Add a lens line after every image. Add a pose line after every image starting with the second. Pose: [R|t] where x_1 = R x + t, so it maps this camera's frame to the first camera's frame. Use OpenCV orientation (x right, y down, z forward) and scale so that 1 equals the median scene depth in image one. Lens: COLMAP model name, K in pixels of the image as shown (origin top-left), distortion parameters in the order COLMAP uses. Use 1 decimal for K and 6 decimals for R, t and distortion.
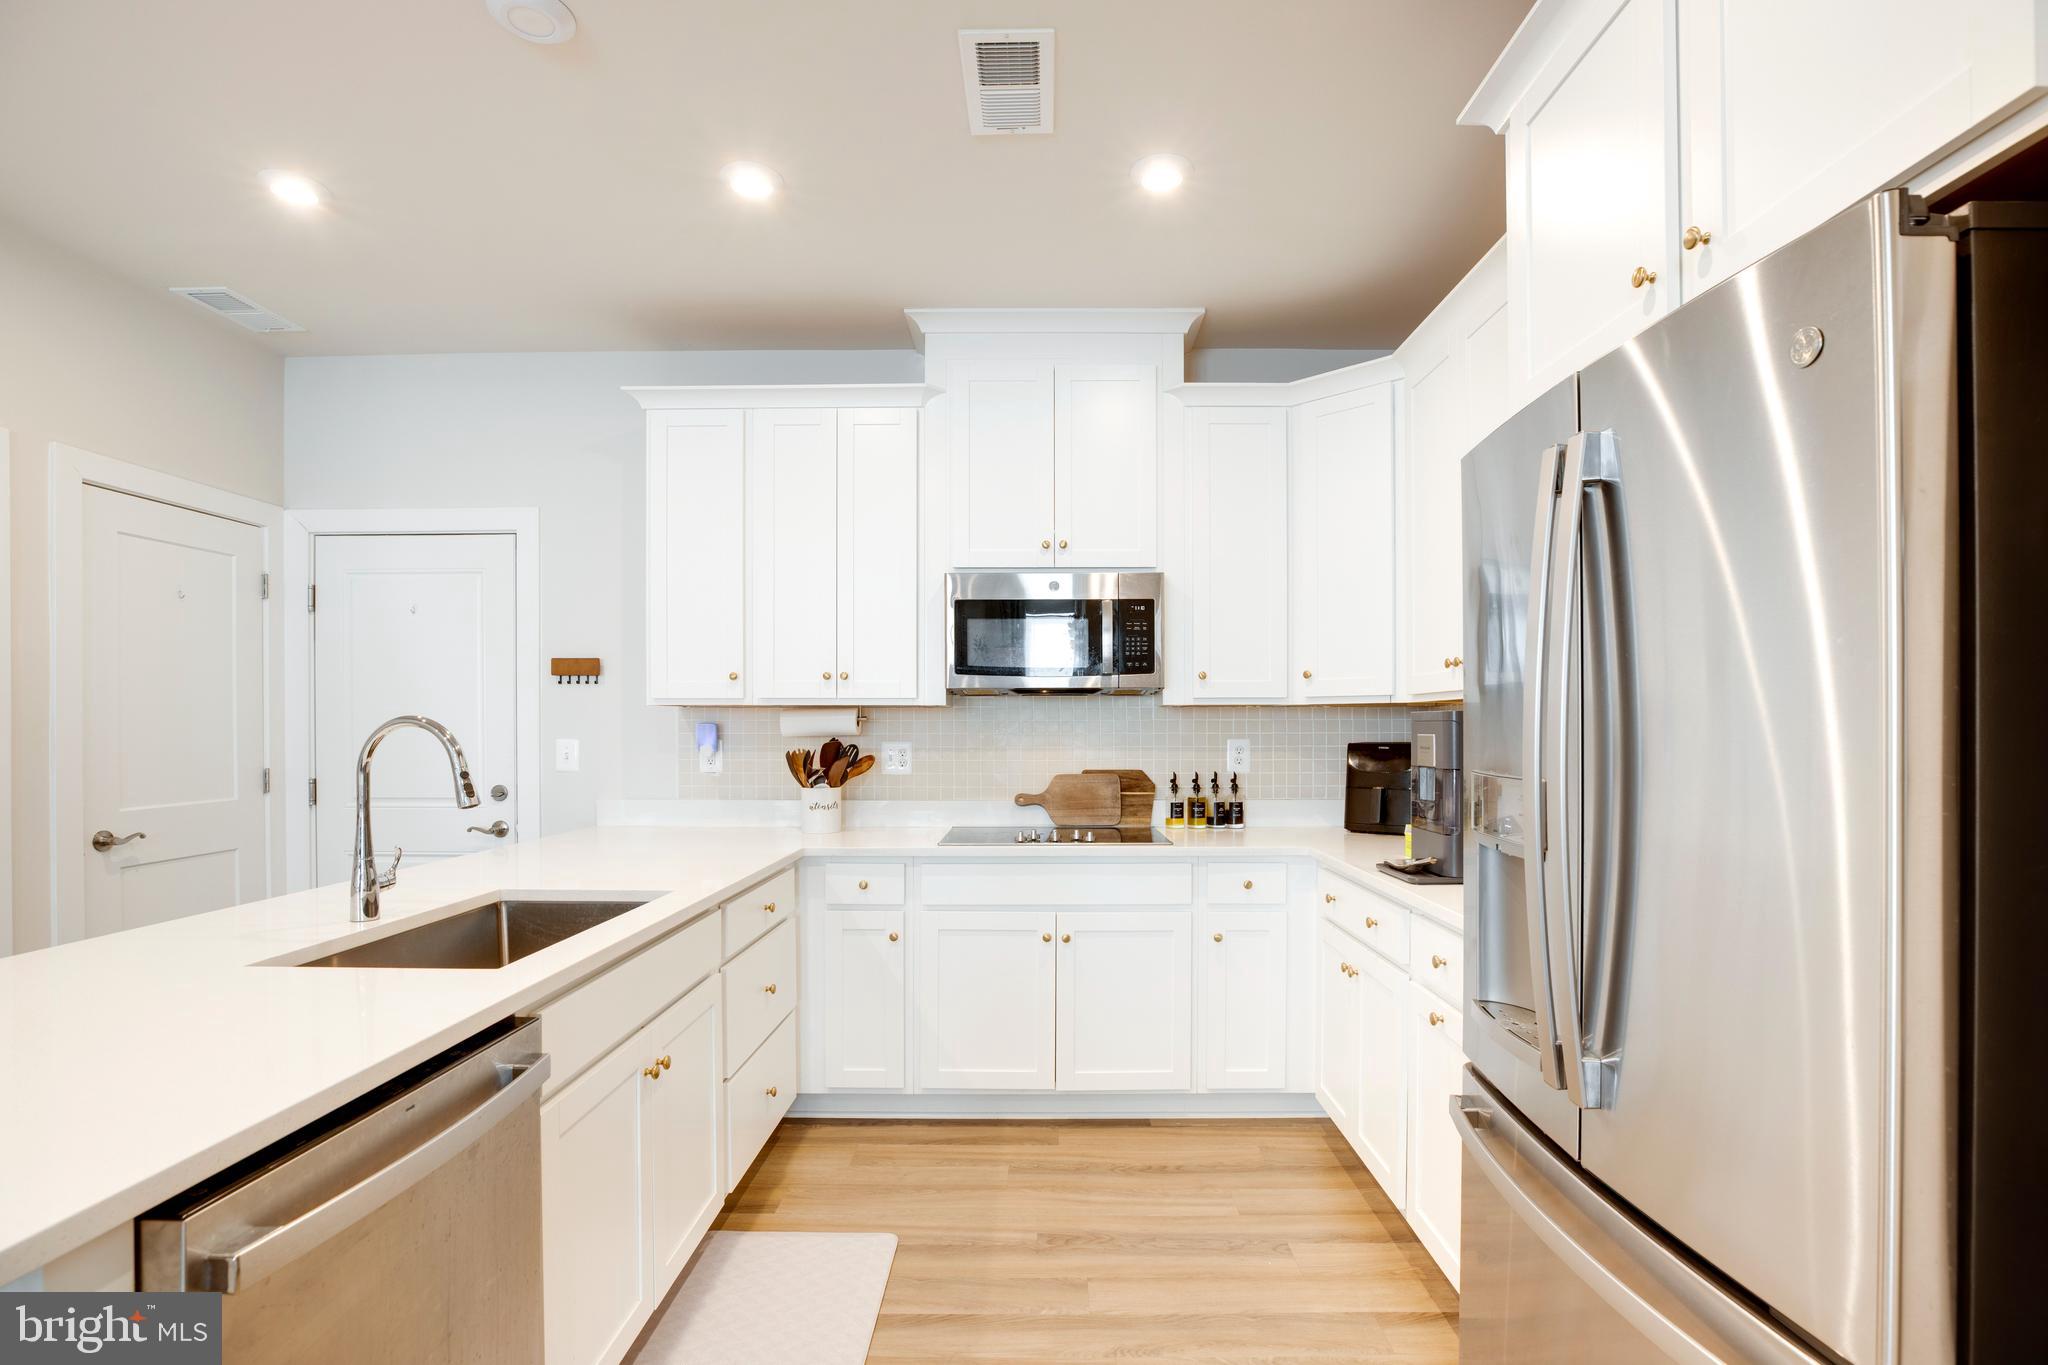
lens RADIAL K [[970.7, 0, 1044.3], [0, 970.7, 730.4], [0, 0, 1]] dist [-0.036444, 0.001295]
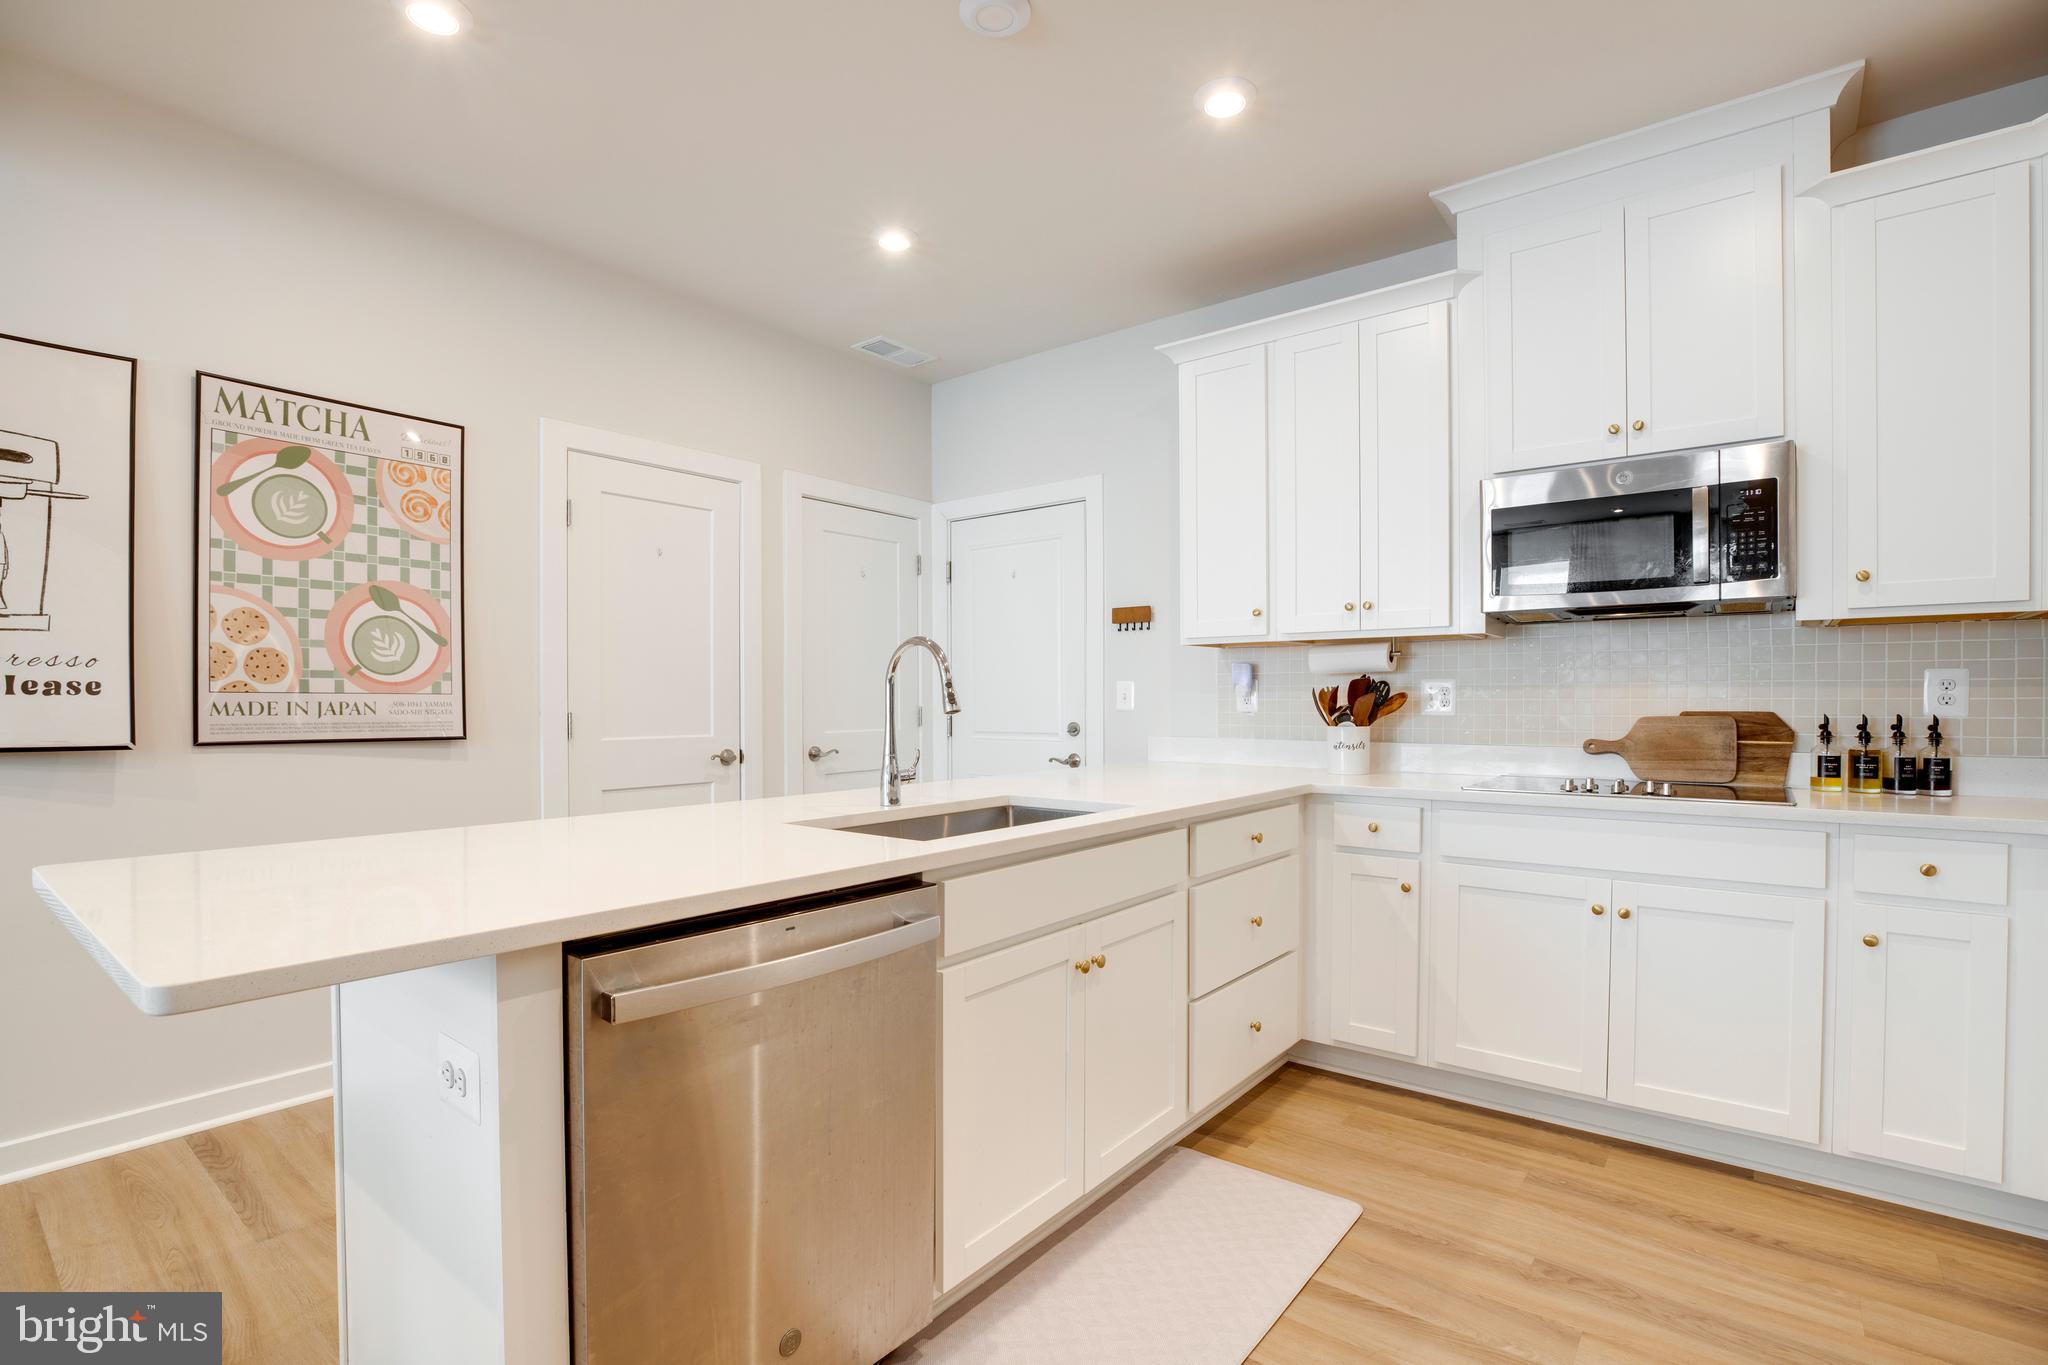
lens RADIAL K [[952.0, 0, 1031.8], [0, 952.0, 710.3], [0, 0, 1]] dist [-0.047314, 0.013979]
pose [[0.785503, 0.005288, -0.618835, 0.103940], [-0.000962, 0.999973, 0.007323, 0.038160], [0.618857, -0.005157, 0.785487, 0.085700]]
